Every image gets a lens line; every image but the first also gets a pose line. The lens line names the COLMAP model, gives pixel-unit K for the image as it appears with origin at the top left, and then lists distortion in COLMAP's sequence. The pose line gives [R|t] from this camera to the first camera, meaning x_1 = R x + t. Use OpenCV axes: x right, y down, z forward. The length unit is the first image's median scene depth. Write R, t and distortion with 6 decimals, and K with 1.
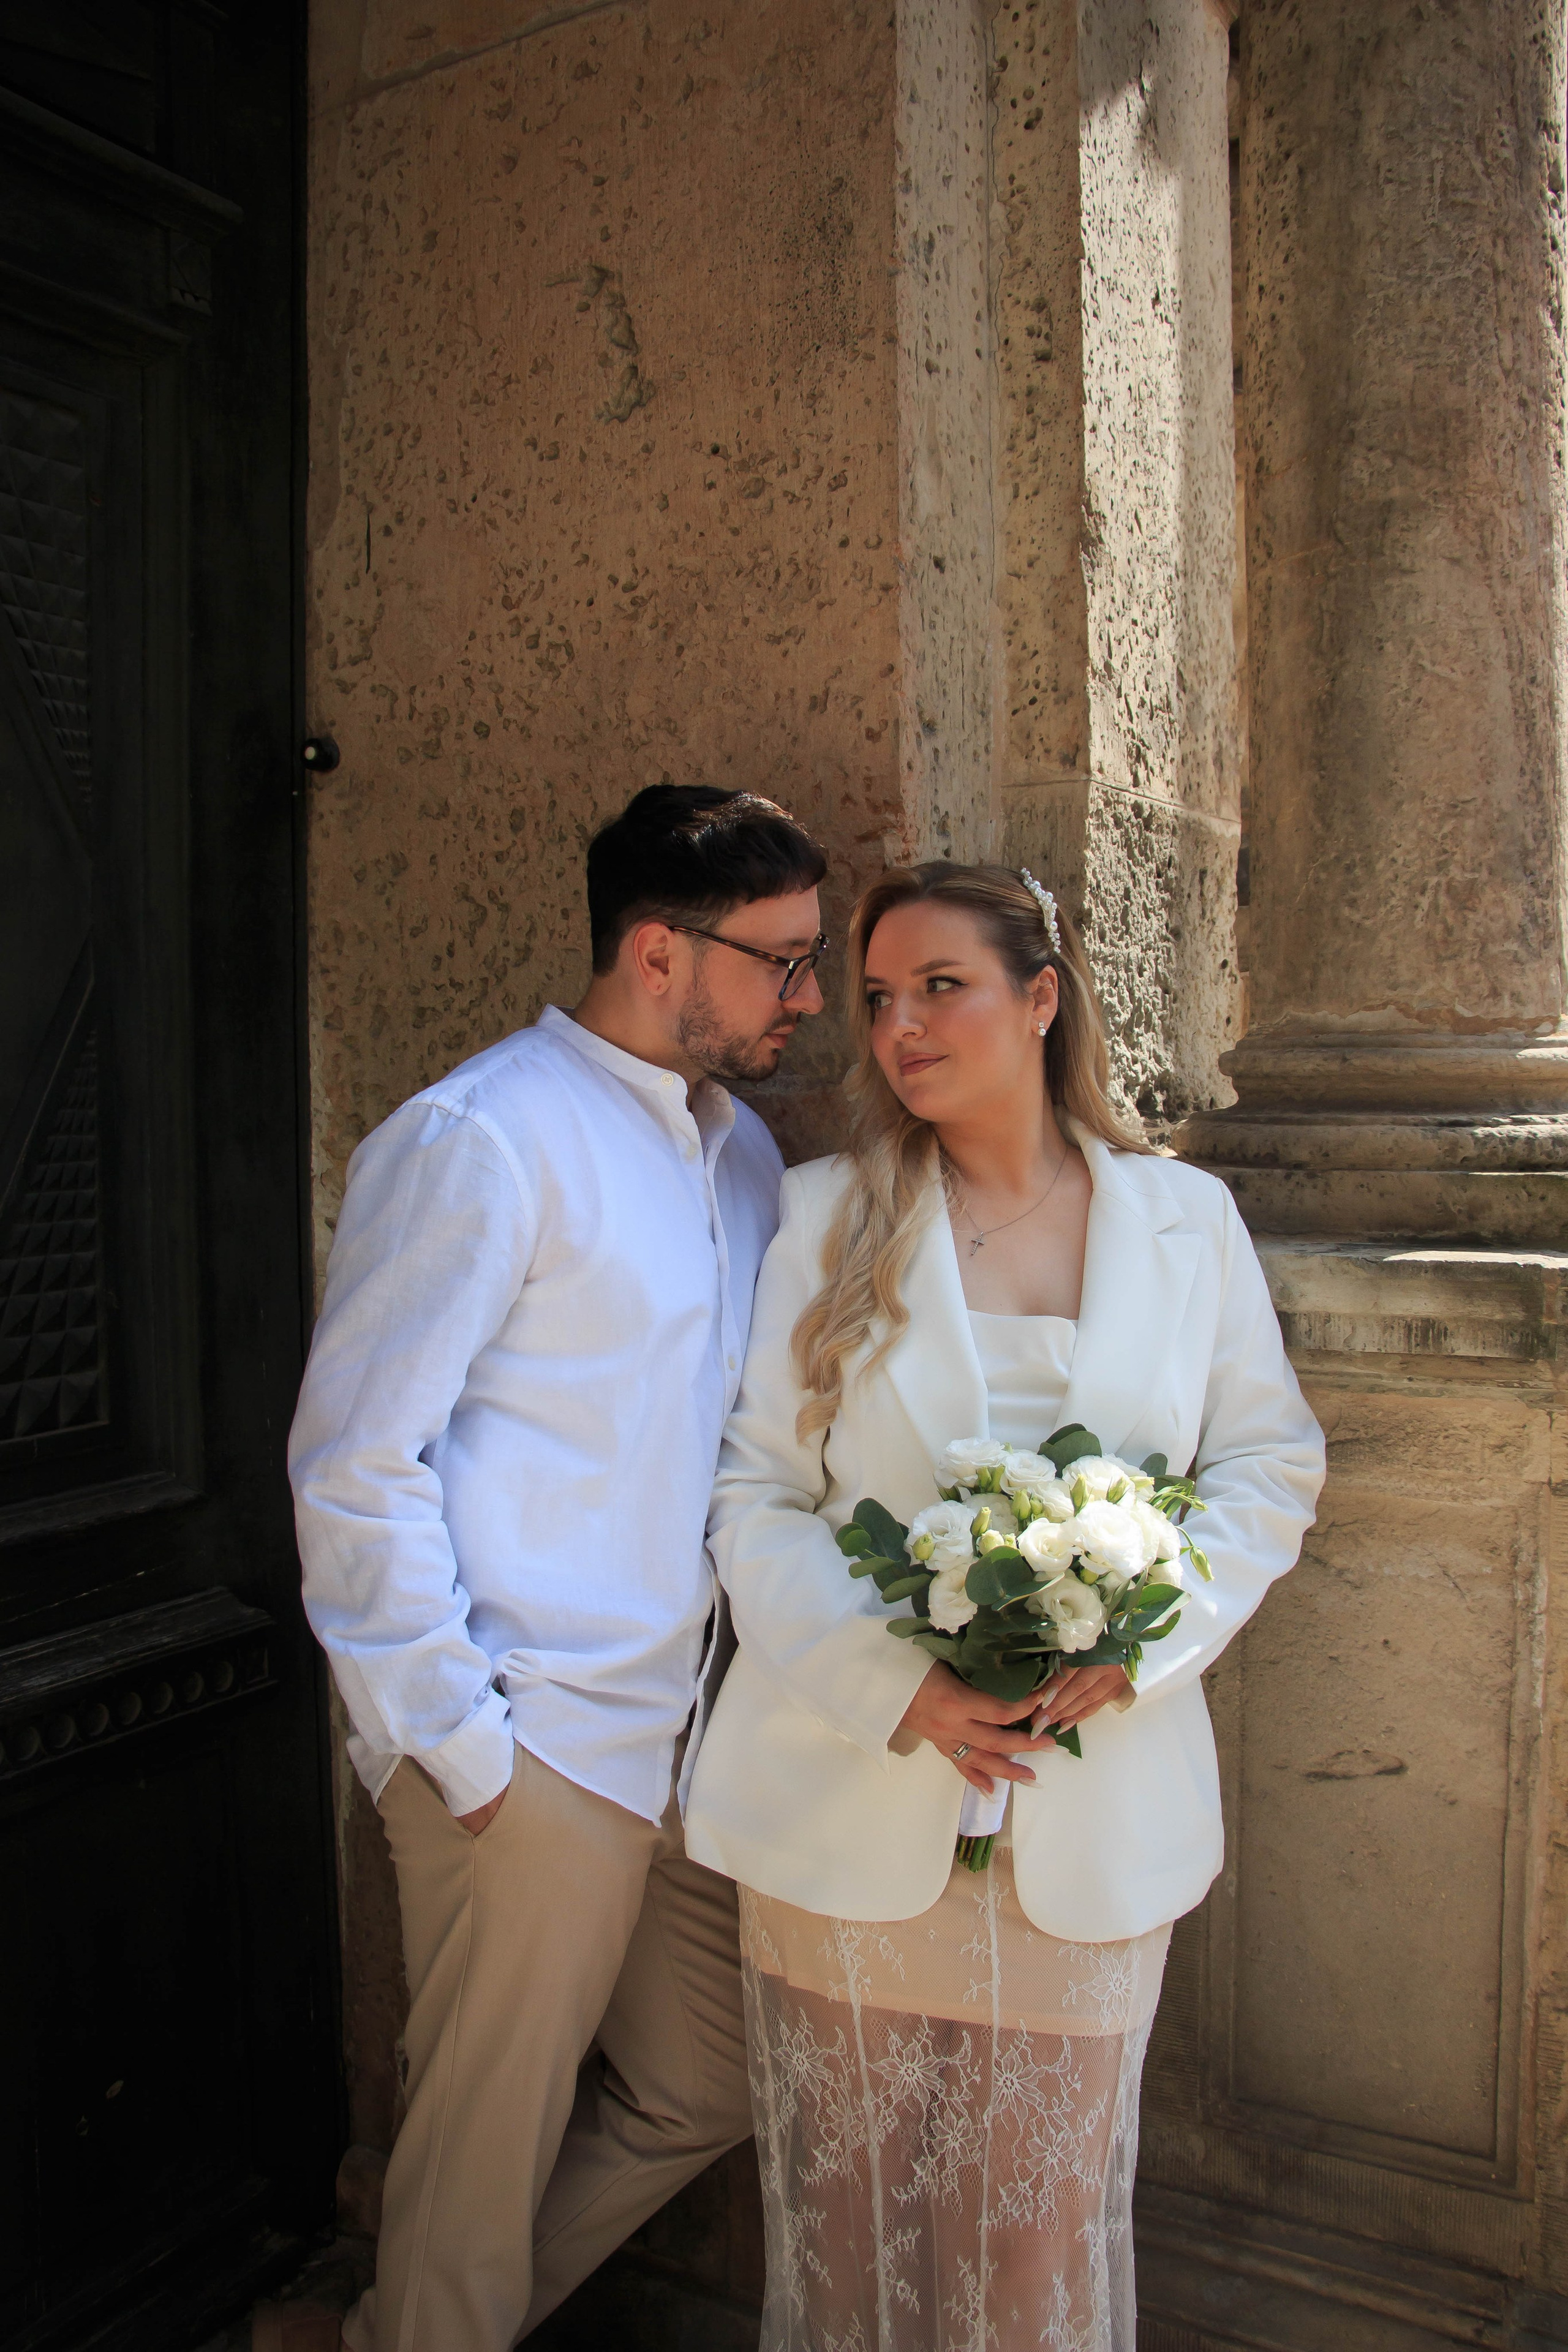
lens RADIAL K [[1979.4, 0, 784.0], [0, 1979.4, 1176.0], [0, 0, 1]] dist [-0.176653, 0.177598]
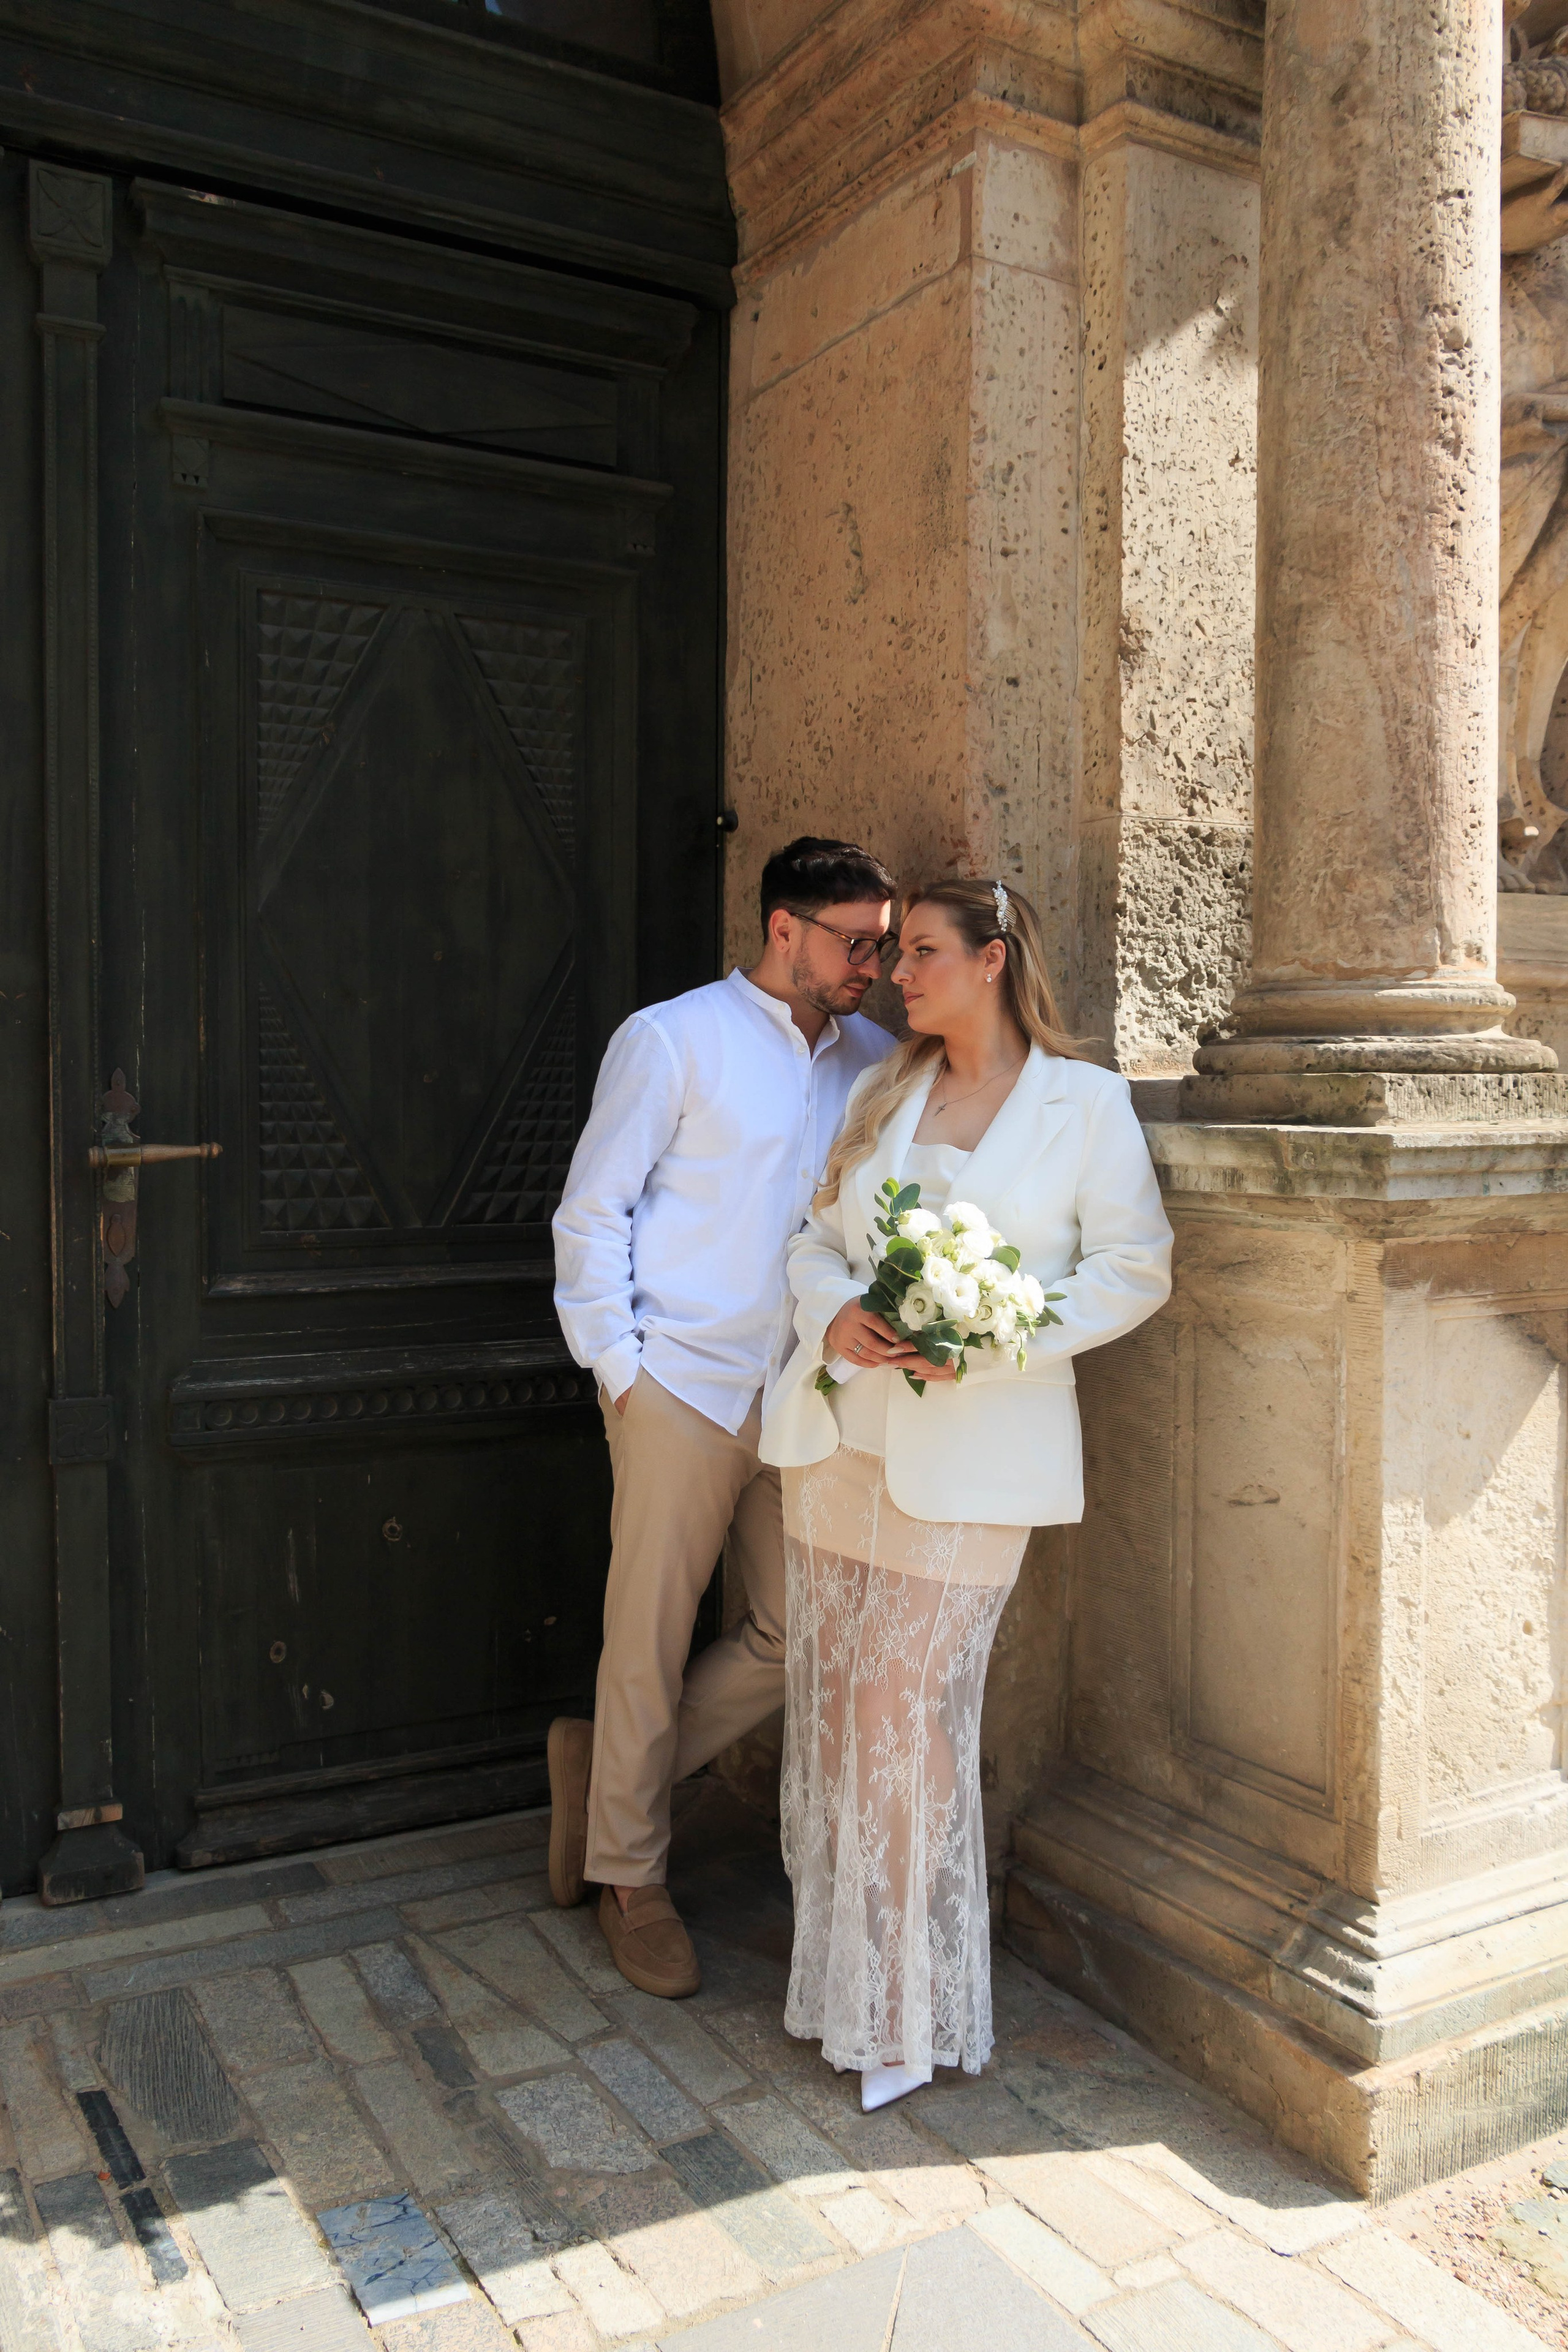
lens RADIAL K [[1964.7, 0, 785.0], [0, 1964.7, 1151.9], [0, 0, 1]] dist [-0.002499, 0.006262]
pose [[0.866645, 0.029277, -0.498065, 0.713075], [-0.040227, 0.999127, -0.011267, 0.083798], [0.497301, 0.029800, 0.867066, -0.432829]]
